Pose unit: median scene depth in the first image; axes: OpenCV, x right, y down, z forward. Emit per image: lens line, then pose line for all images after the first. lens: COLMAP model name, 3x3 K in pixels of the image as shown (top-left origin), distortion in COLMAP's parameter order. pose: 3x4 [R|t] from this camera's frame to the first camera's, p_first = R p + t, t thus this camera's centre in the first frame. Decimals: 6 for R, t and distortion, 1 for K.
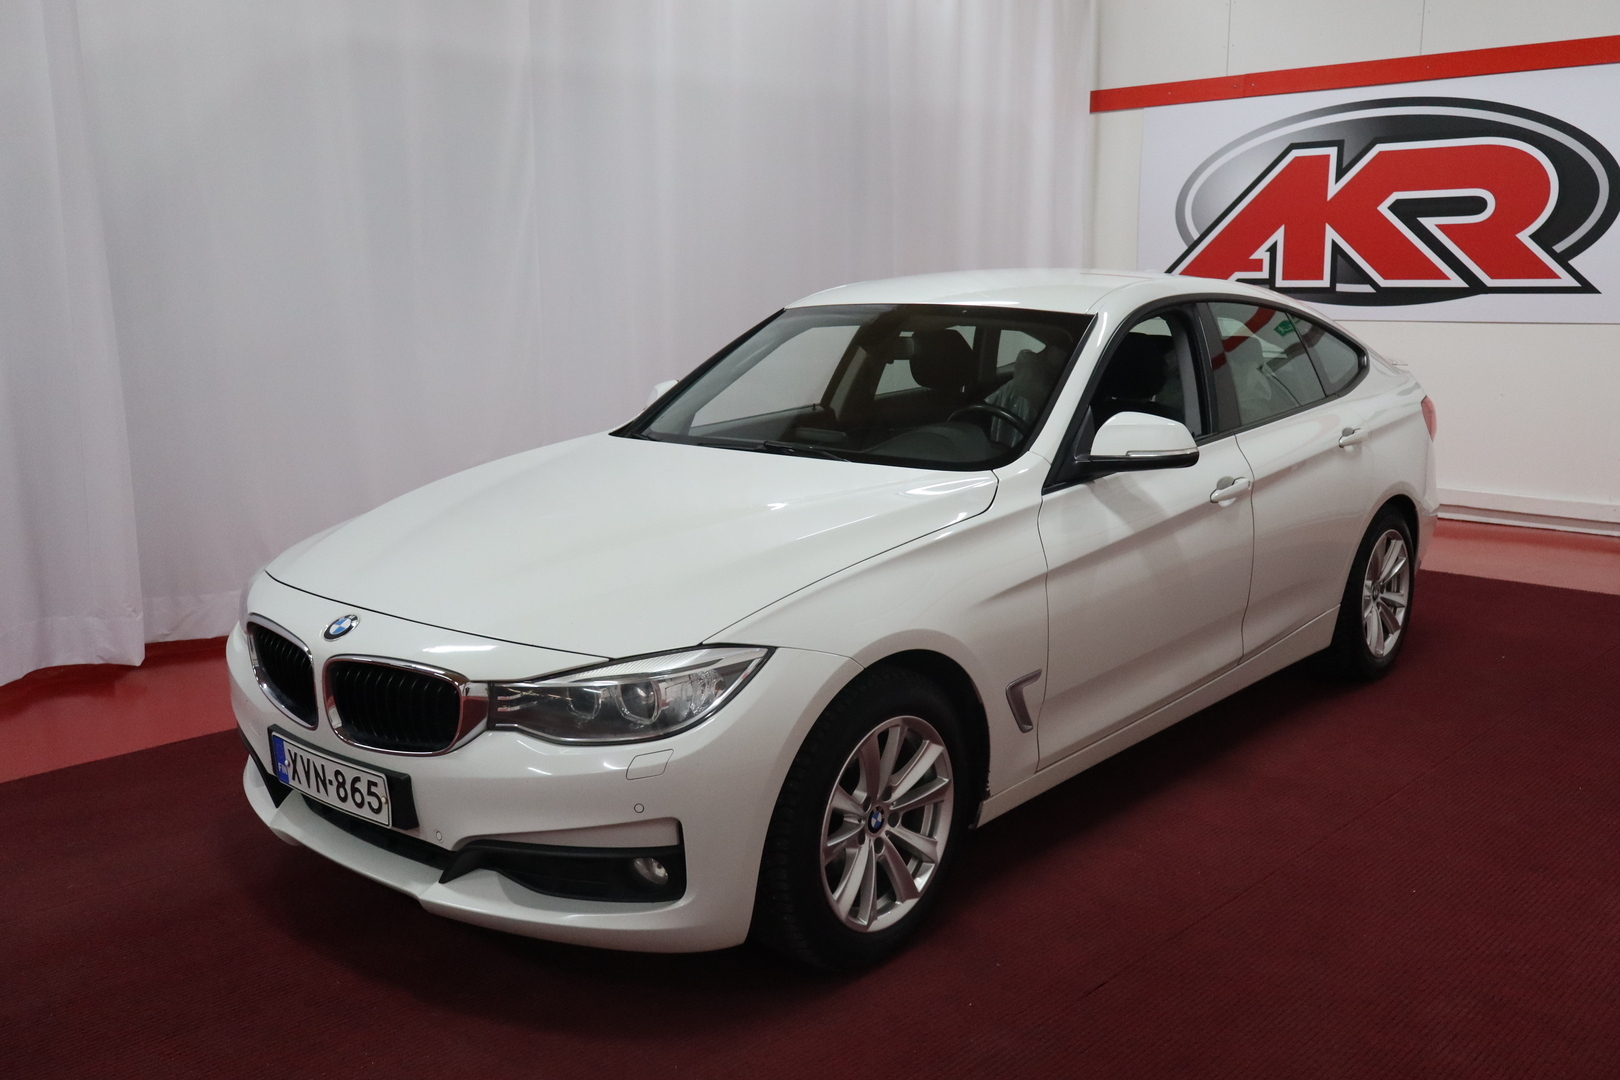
lens RADIAL K [[1449.5, 0, 810.0], [0, 1449.5, 540.0], [0, 0, 1]] dist [0.011575, 0.006819]
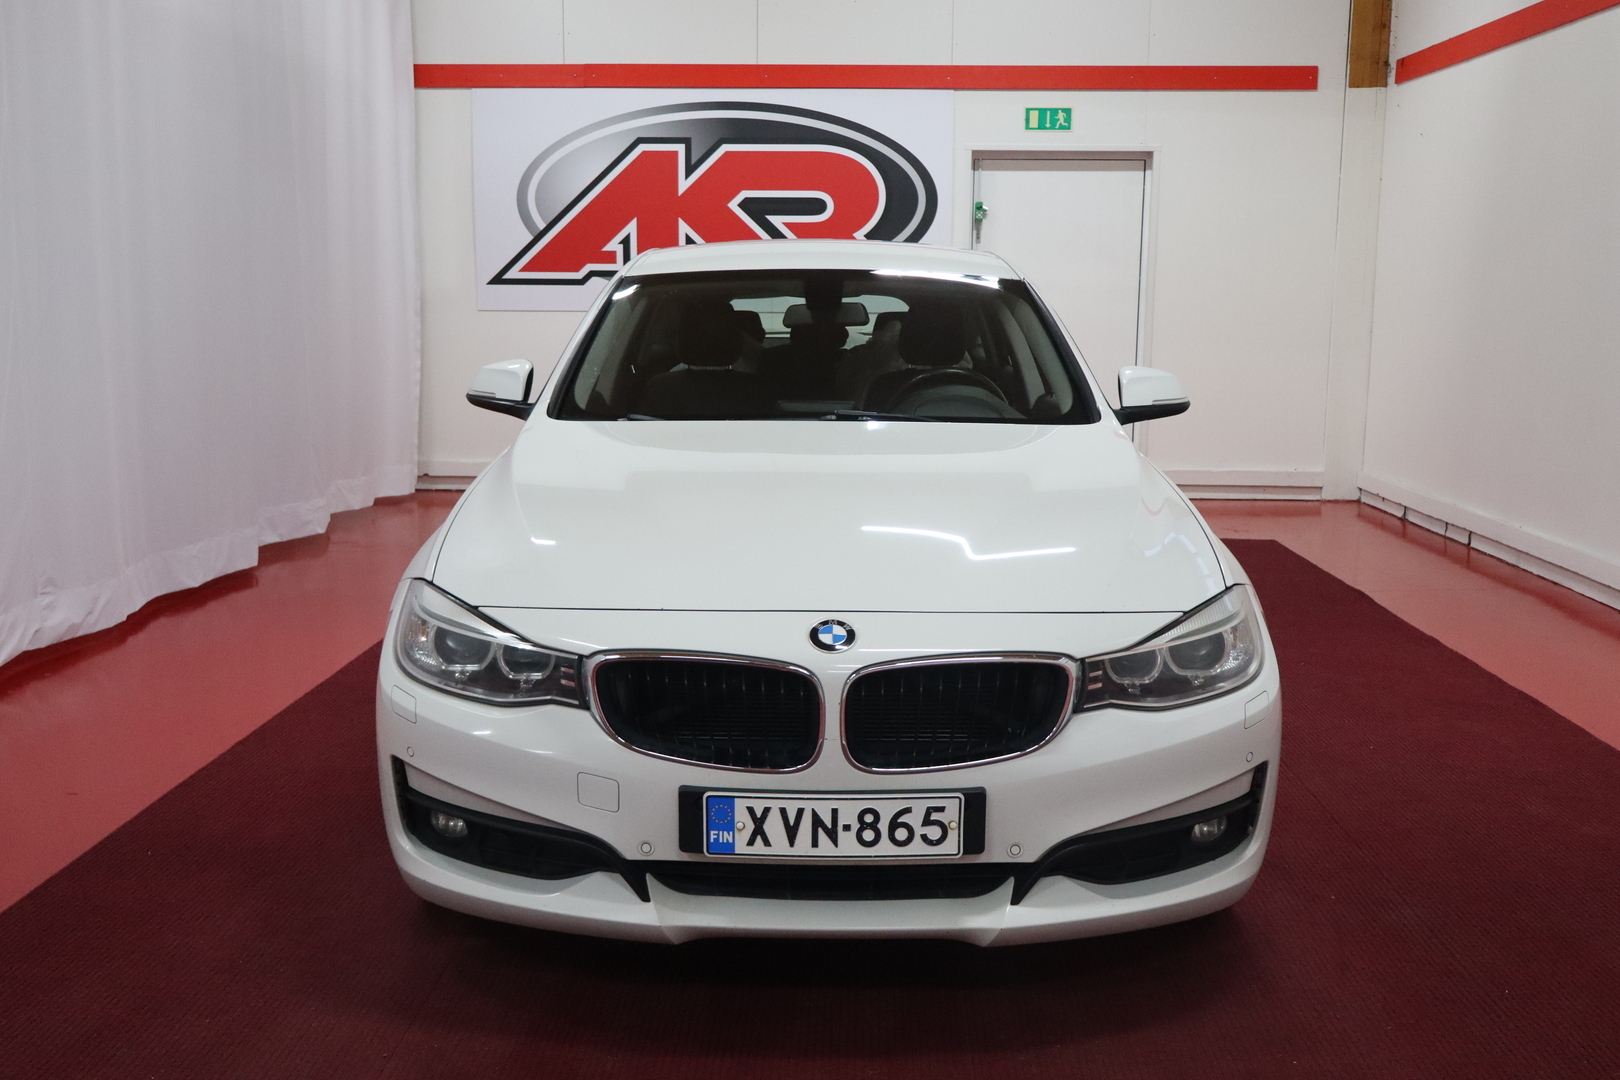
lens RADIAL K [[1546.7, 0, 810.0], [0, 1546.7, 540.0], [0, 0, 1]] dist [0.005653, -0.008070]
pose [[0.753138, -0.095419, 0.650906, -0.317440], [0.108162, 0.993921, 0.020554, -0.004117], [-0.648910, 0.054924, 0.758880, 0.126071]]
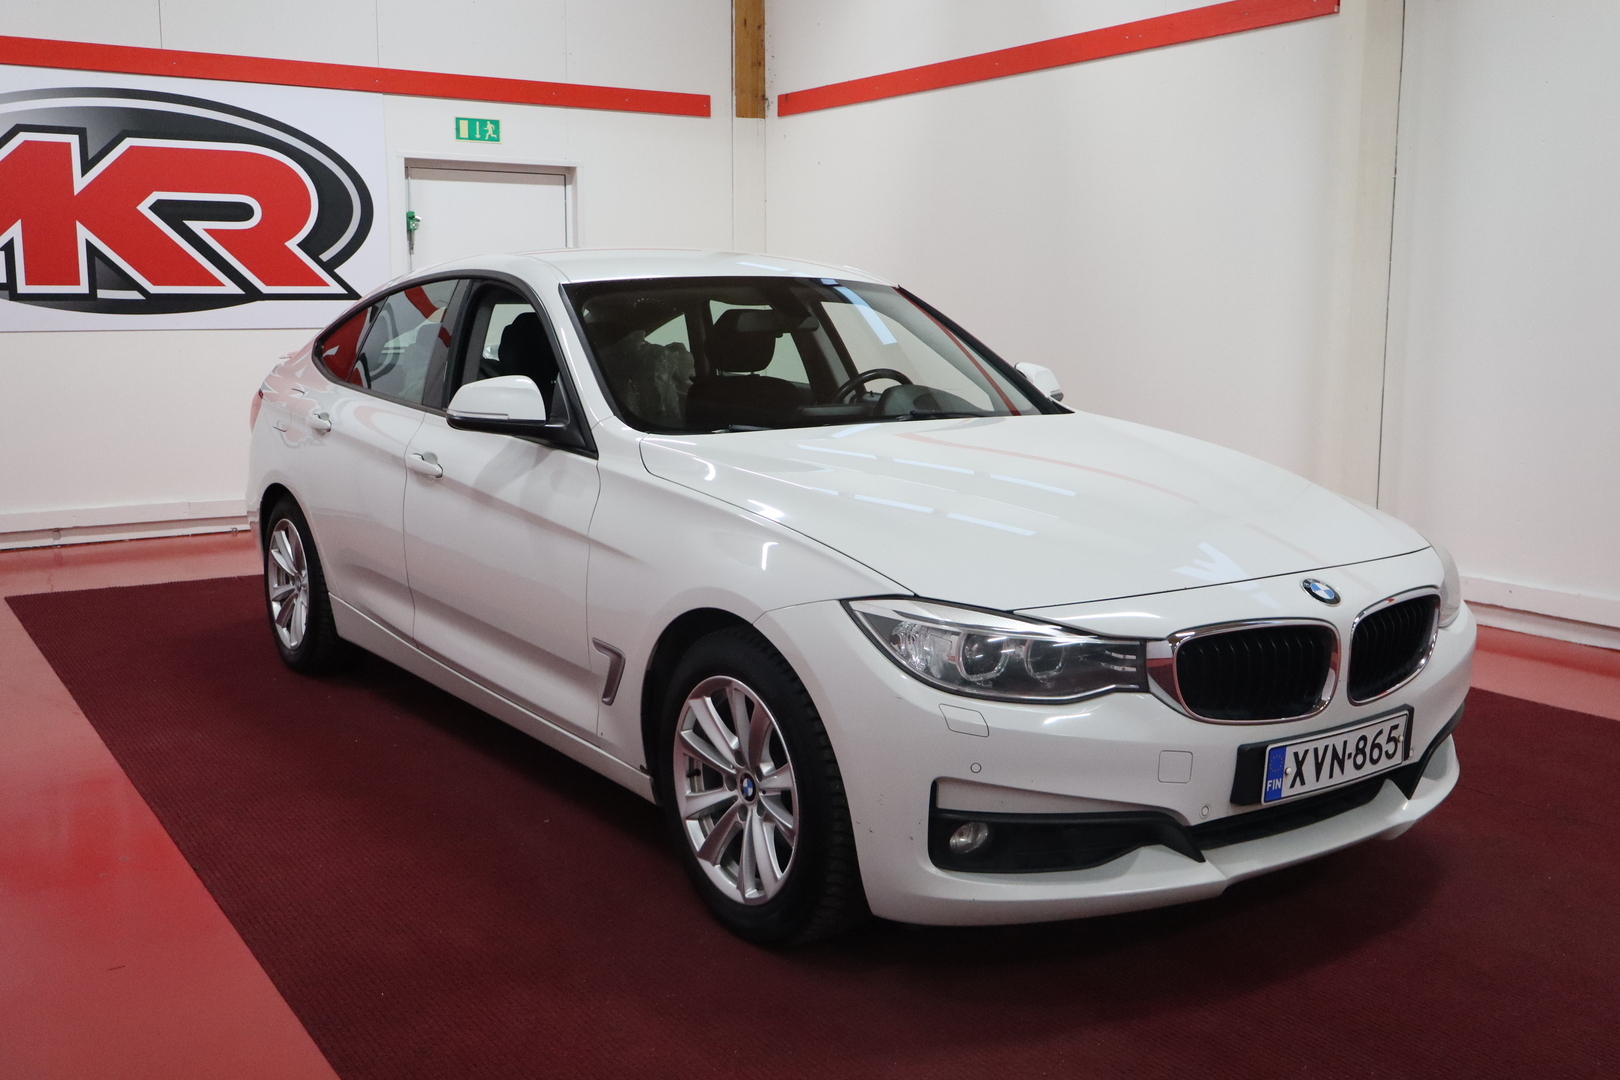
lens RADIAL K [[1546.7, 0, 810.0], [0, 1546.7, 540.0], [0, 0, 1]] dist [0.005653, -0.008070]
pose [[0.236157, -0.140268, 0.961538, -0.478791], [0.176929, 0.979192, 0.099389, -0.045246], [-0.955472, 0.146652, 0.256060, 0.377043]]
